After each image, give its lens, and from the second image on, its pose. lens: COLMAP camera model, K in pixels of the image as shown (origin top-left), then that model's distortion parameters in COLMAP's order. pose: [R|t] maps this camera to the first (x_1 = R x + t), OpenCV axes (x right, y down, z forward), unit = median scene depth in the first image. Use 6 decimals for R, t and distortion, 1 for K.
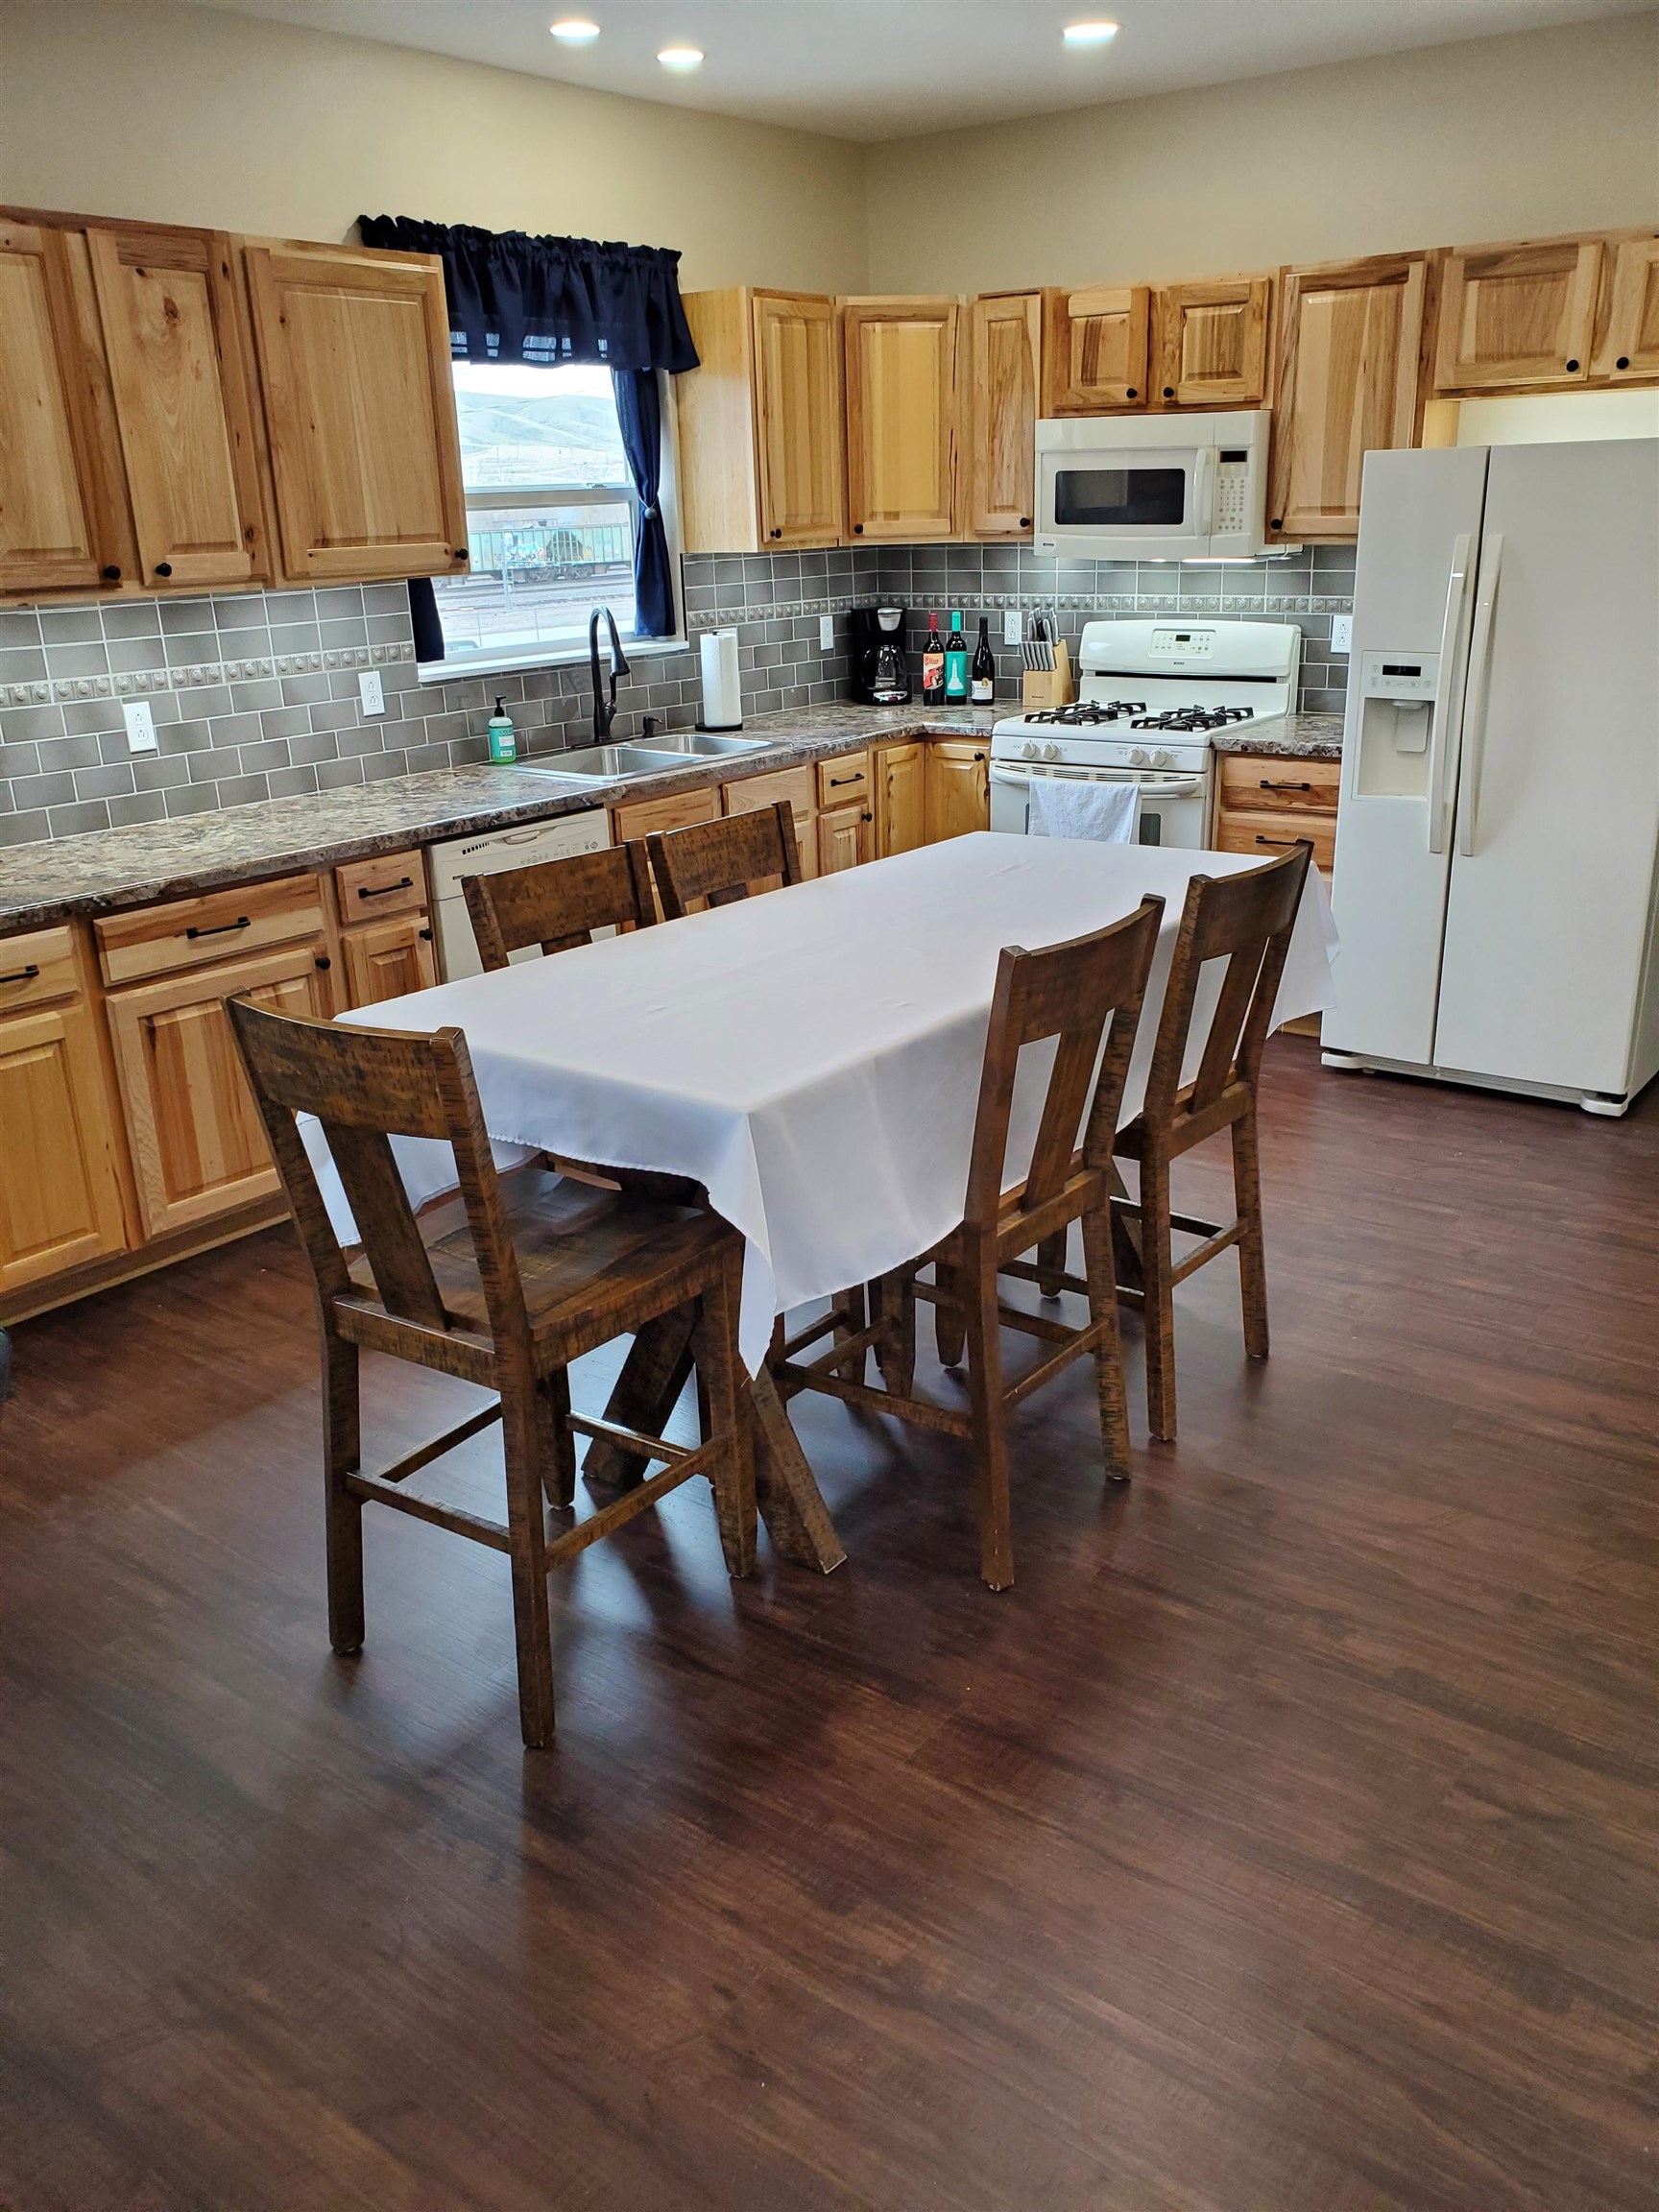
lens RADIAL K [[1774.0, 0, 829.5], [0, 1774.0, 1106.0], [0, 0, 1]] dist [0.002837, 0.080918]
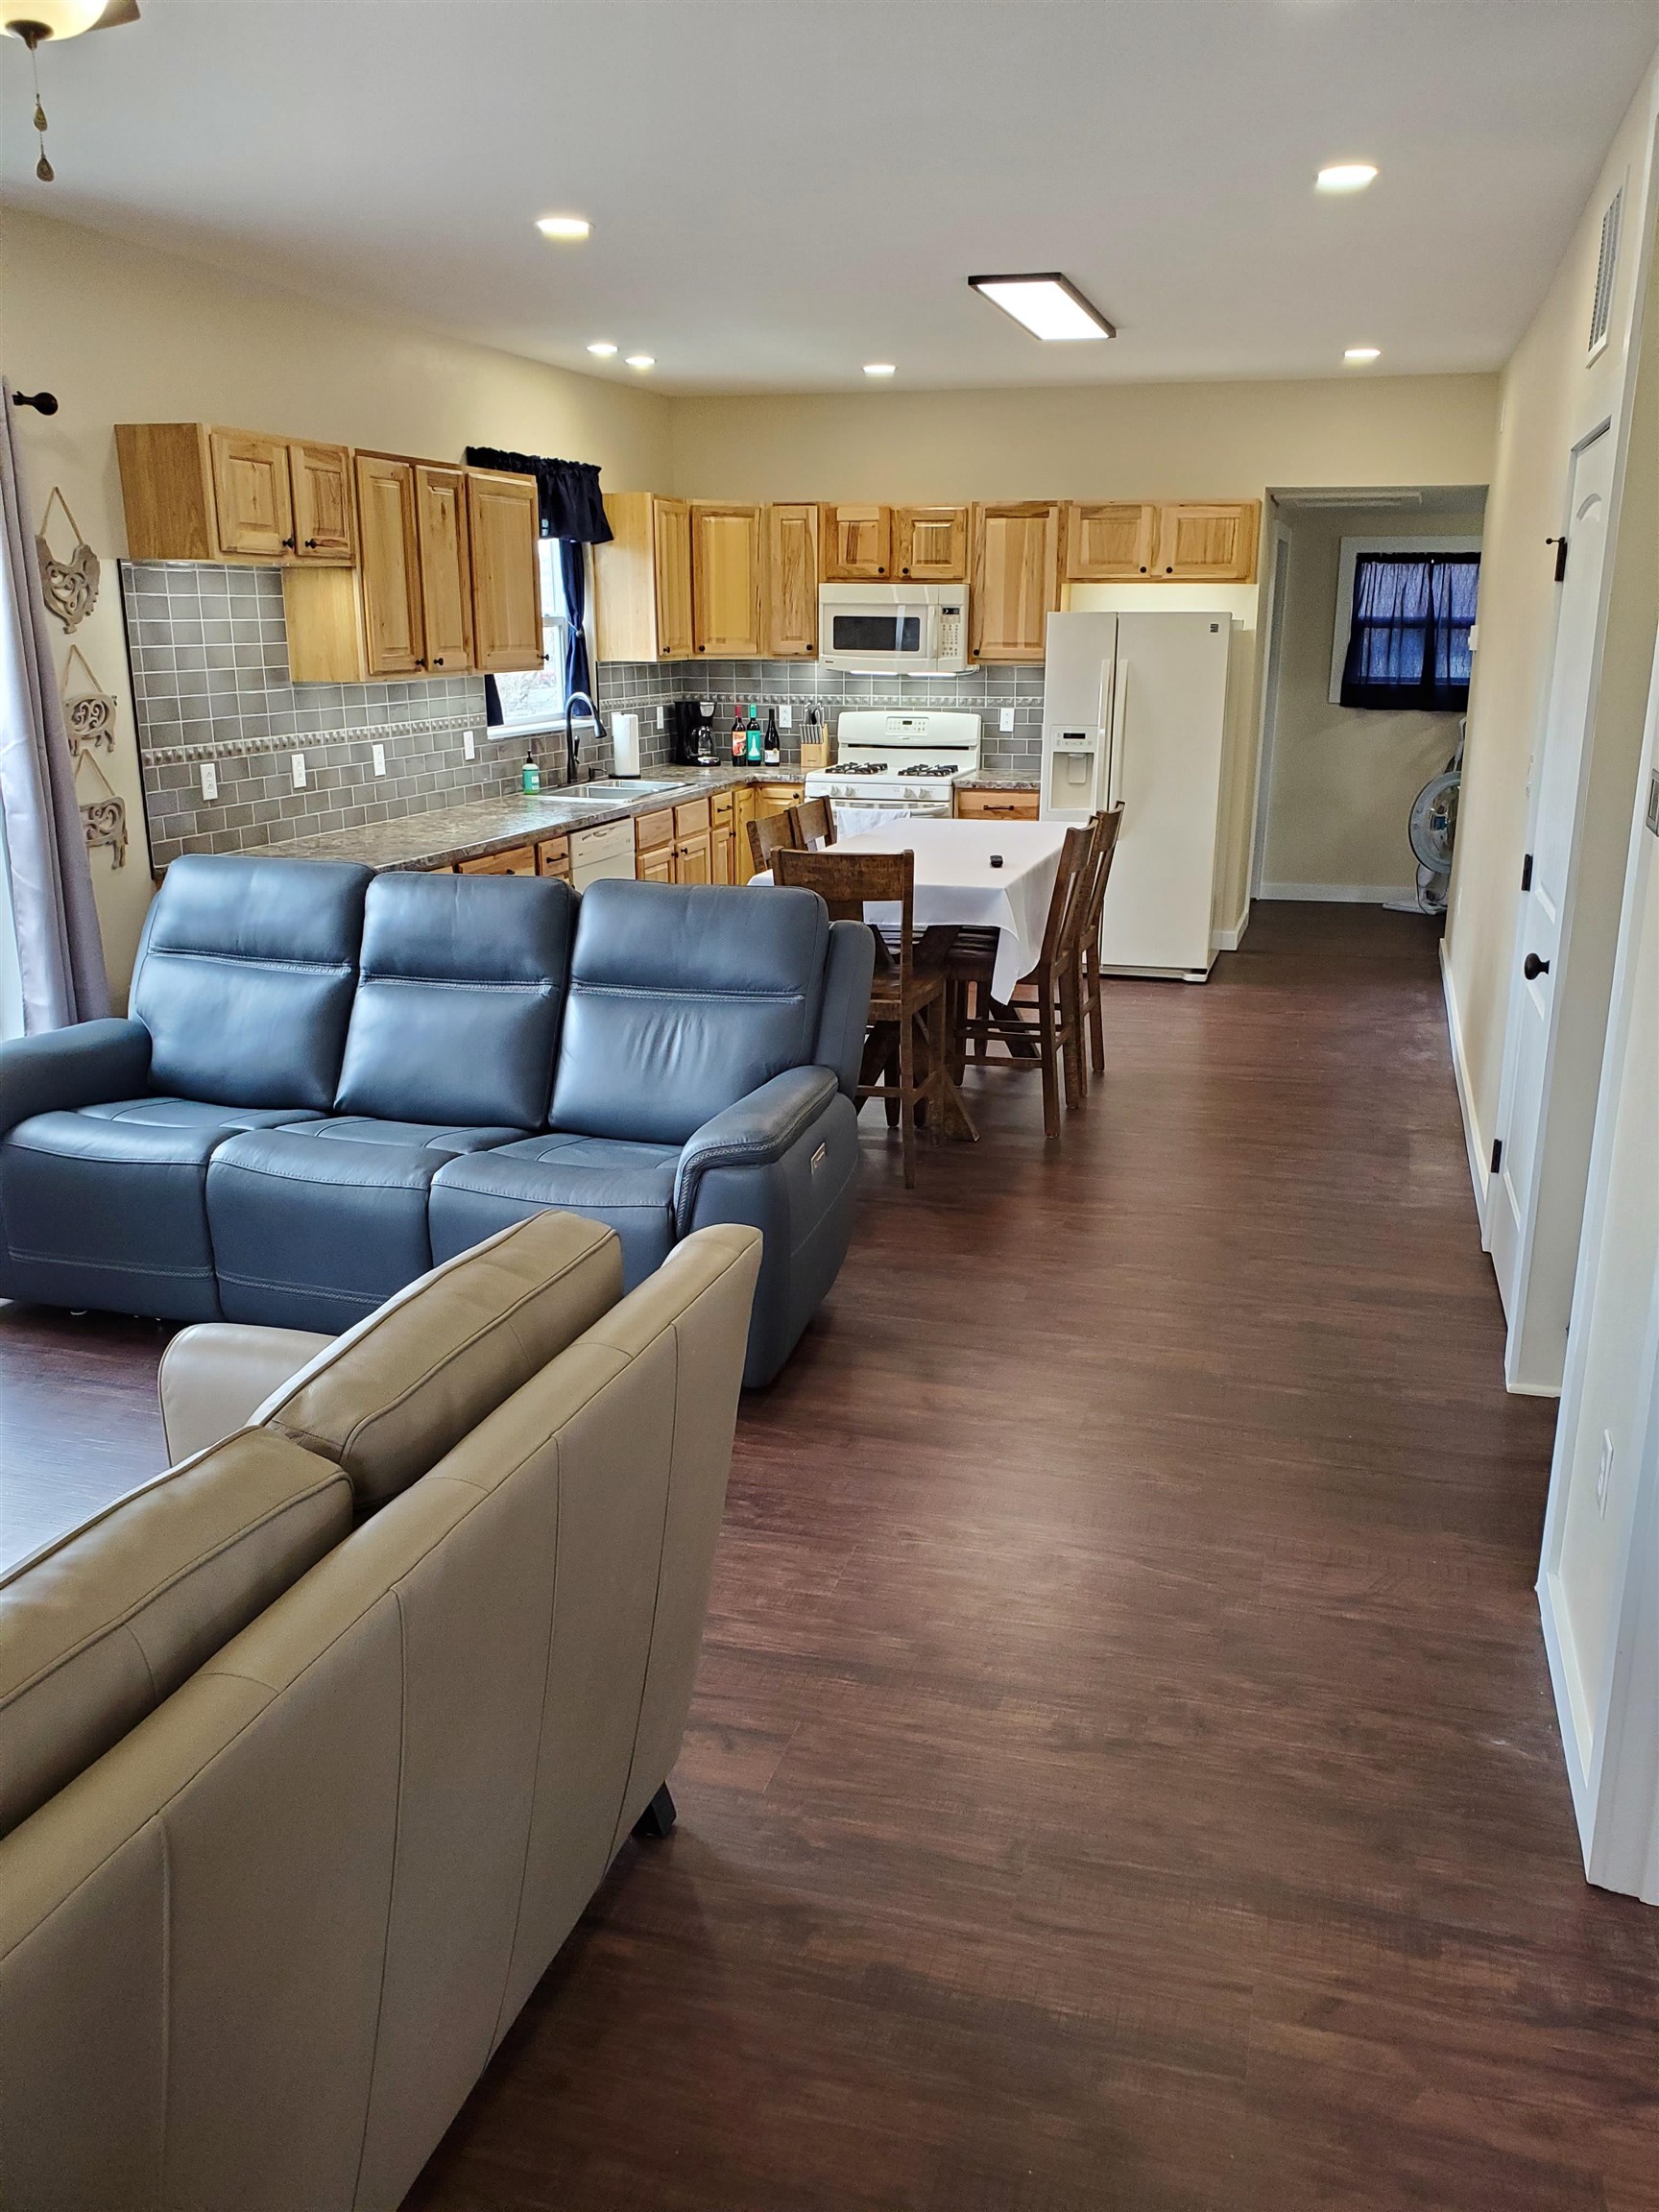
lens RADIAL K [[1781.6, 0, 829.5], [0, 1781.6, 1106.0], [0, 0, 1]] dist [0.079120, -0.000781]
pose [[0.941471, -0.060069, 0.331698, -0.442532], [0.082566, 0.995114, -0.054141, 0.166648], [-0.326825, 0.078359, 0.941831, -0.476797]]
